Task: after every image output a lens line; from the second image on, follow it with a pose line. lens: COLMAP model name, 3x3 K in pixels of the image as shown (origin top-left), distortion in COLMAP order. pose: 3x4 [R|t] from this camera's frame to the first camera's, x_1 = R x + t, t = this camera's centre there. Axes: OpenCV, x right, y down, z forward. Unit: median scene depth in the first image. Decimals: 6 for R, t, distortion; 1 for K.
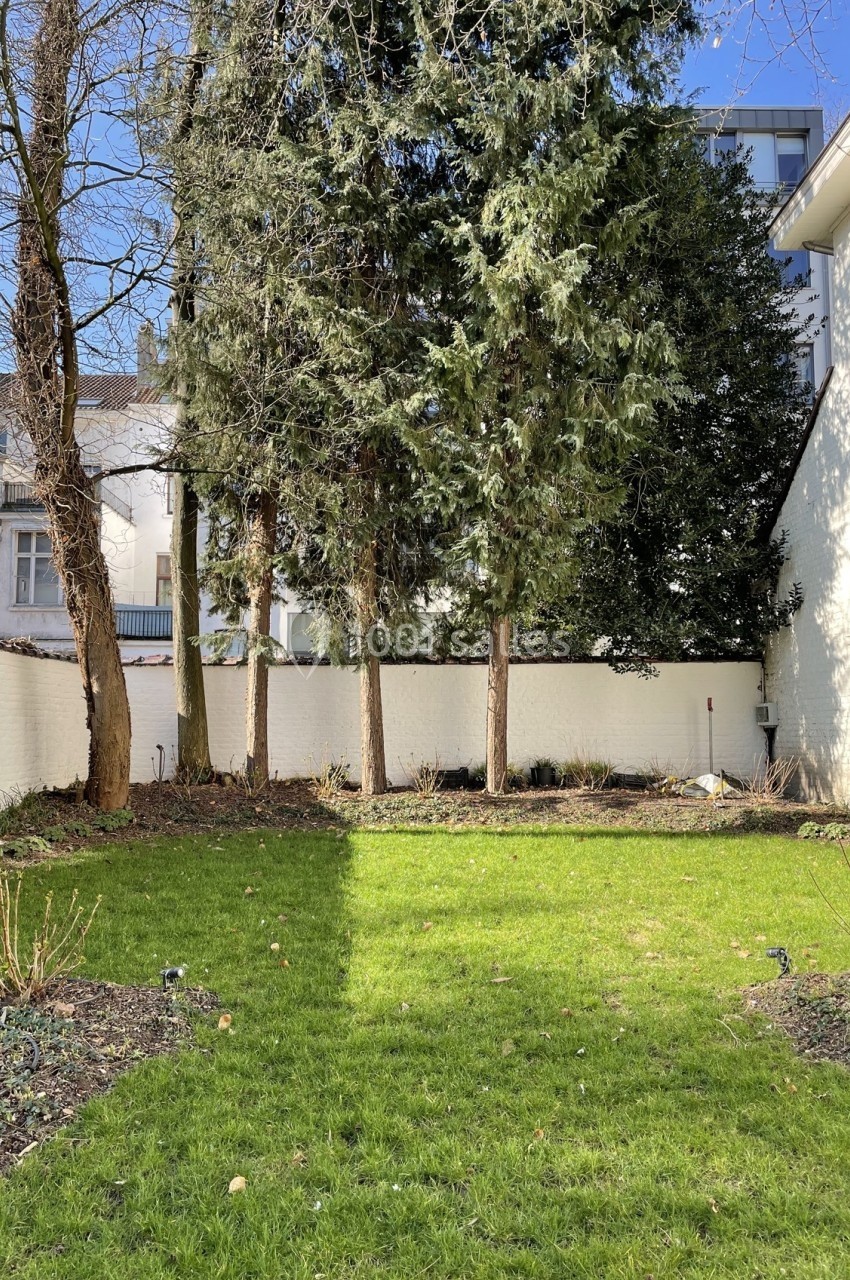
lens RADIAL K [[979.0, 0, 426.6], [0, 979.0, 637.7], [0, 0, 1]] dist [0.098521, -0.099975]
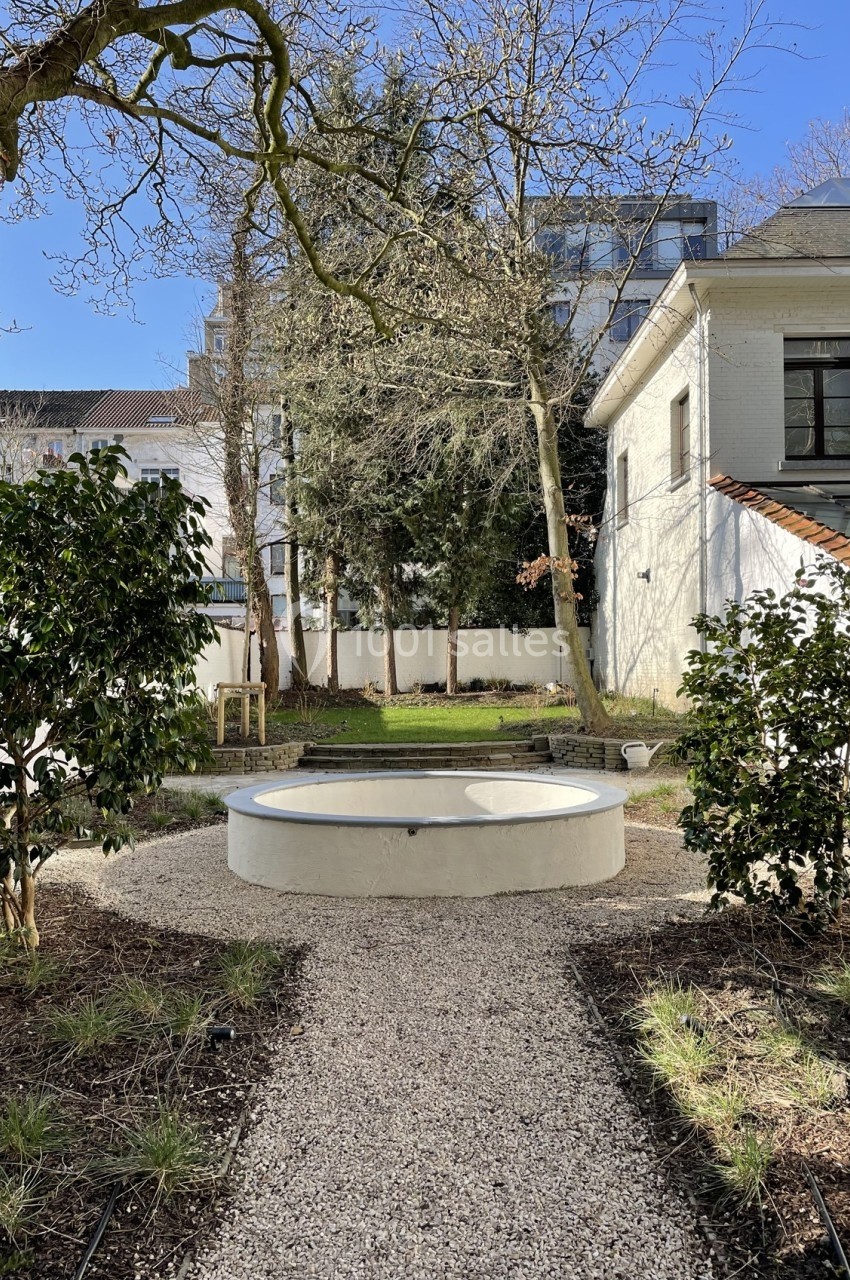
lens RADIAL K [[979.0, 0, 425.8], [0, 979.0, 636.5], [0, 0, 1]] dist [0.098521, -0.099975]
pose [[0.999923, -0.007774, -0.009714, 0.038720], [0.008335, 0.998217, 0.059097, -0.080640], [0.009237, -0.059173, 0.998205, -1.019322]]
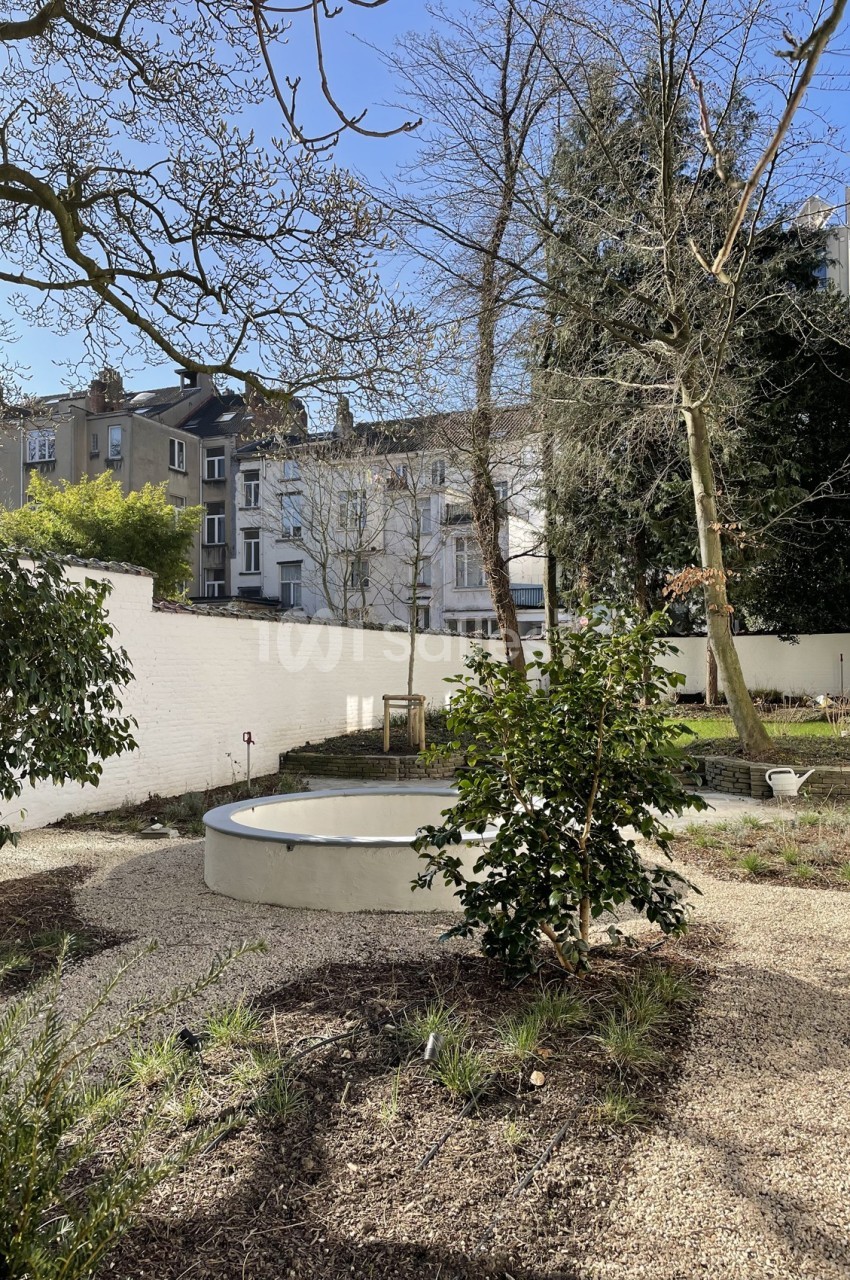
lens RADIAL K [[979.0, 0, 415.7], [0, 979.0, 629.9], [0, 0, 1]] dist [0.098521, -0.099975]
pose [[0.914946, -0.018926, -0.403131, 0.326525], [0.039752, 0.998269, 0.043353, -0.095944], [0.401613, -0.055691, 0.914115, -0.997141]]
